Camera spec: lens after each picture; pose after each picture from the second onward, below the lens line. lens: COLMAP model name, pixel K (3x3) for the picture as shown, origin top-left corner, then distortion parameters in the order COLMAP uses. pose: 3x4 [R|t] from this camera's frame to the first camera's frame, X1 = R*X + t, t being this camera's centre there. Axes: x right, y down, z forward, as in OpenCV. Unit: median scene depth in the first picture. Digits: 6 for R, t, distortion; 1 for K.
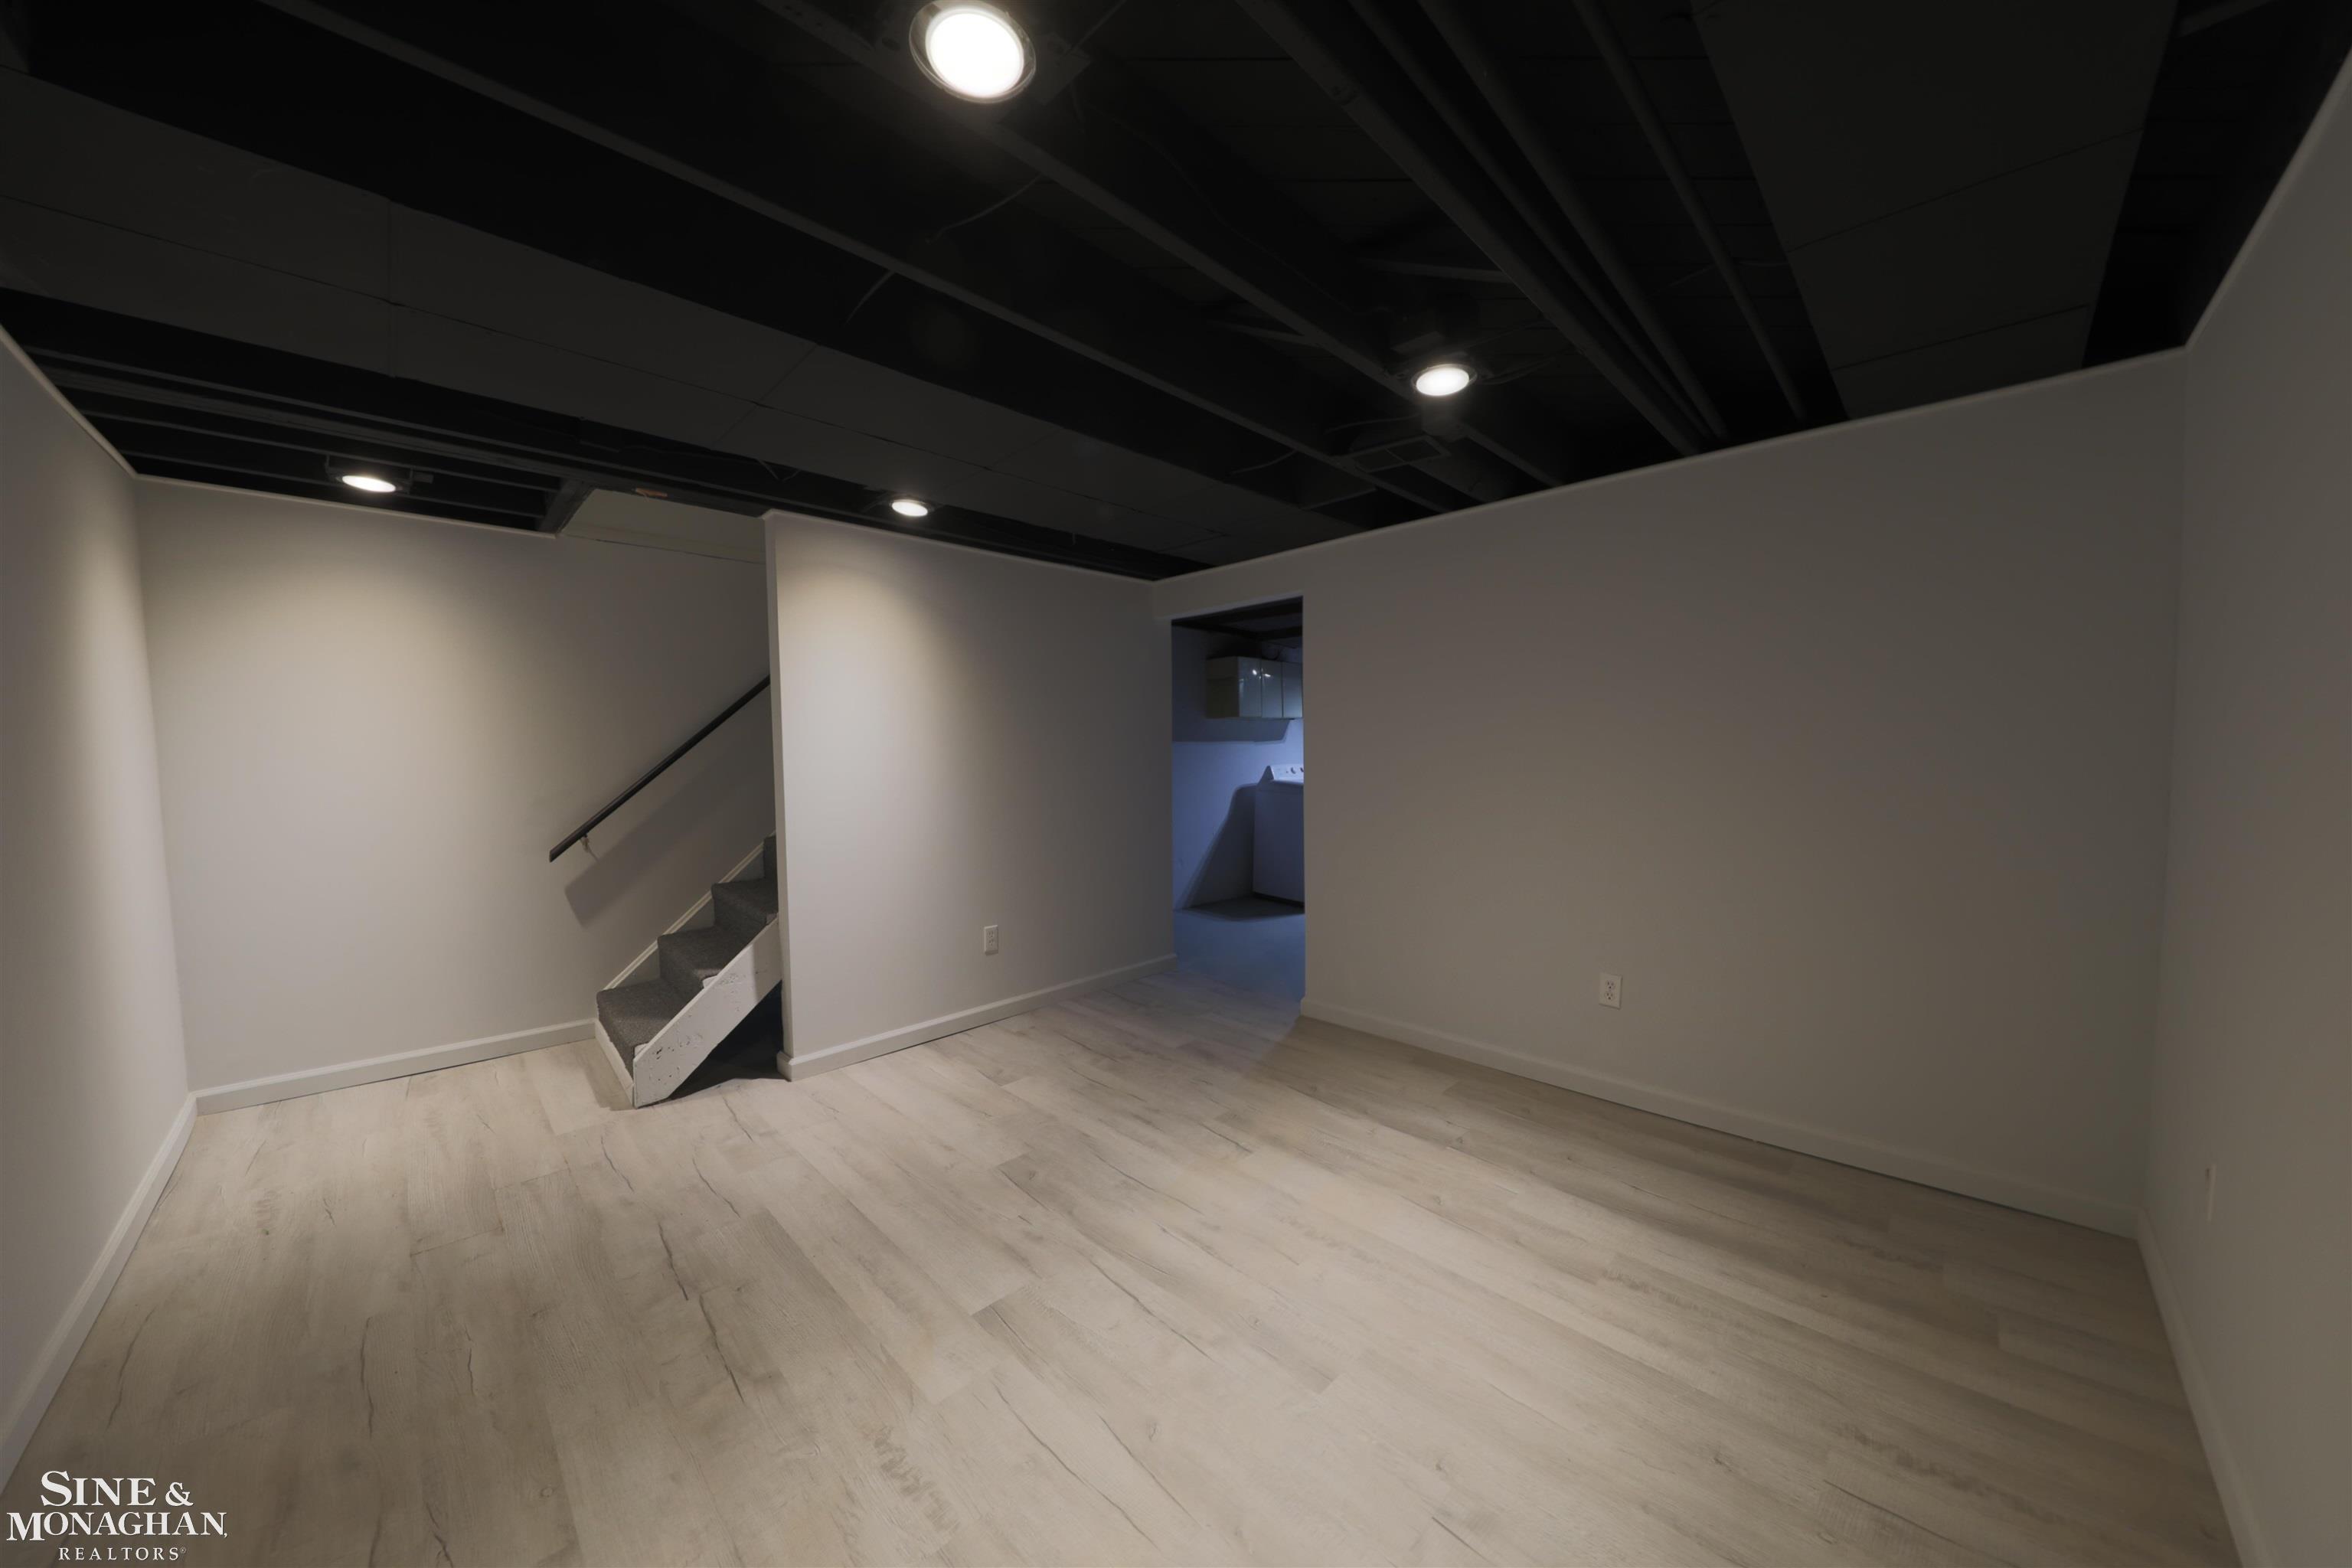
lens RADIAL K [[778.9, 0, 1166.0], [0, 778.9, 774.4], [0, 0, 1]] dist [-0.004207, -0.000235]
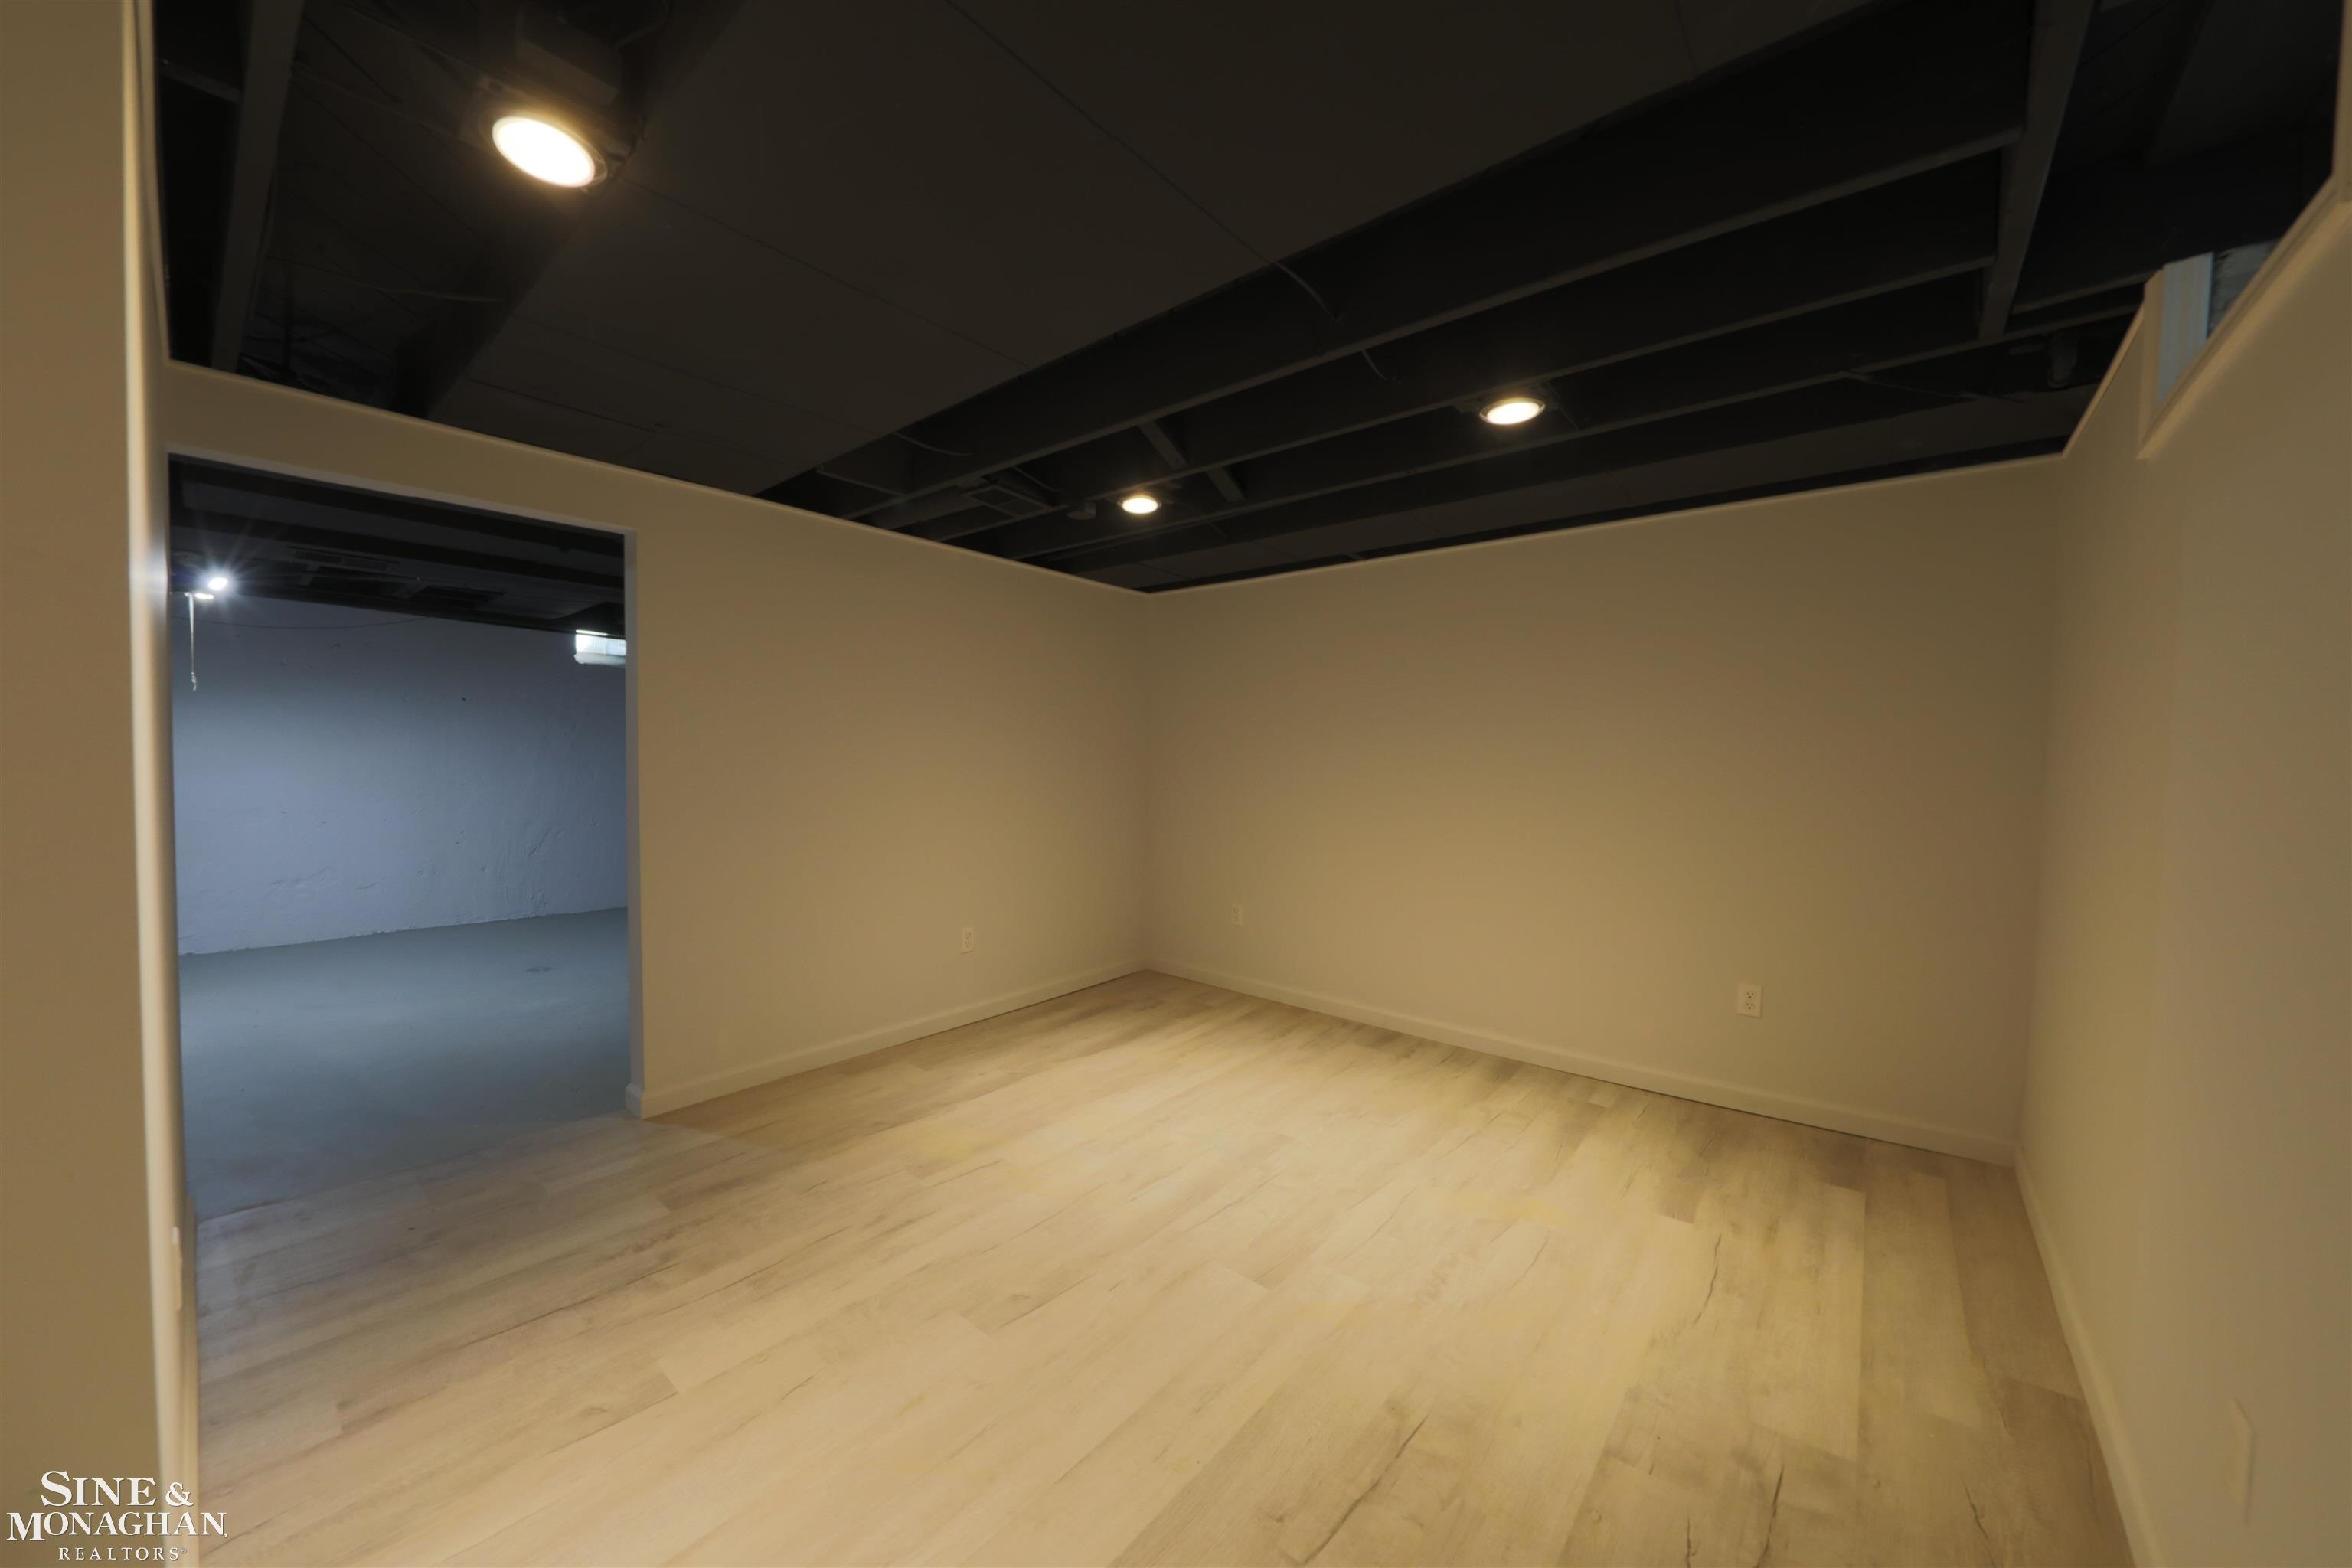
lens RADIAL K [[844.4, 0, 1175.6], [0, 844.4, 776.0], [0, 0, 1]] dist [0.002505, -0.000574]
pose [[-0.089593, -0.017030, 0.995833, -0.888786], [0.027559, 0.999429, 0.019571, -0.014513], [-0.995597, 0.029198, -0.089073, 0.789129]]
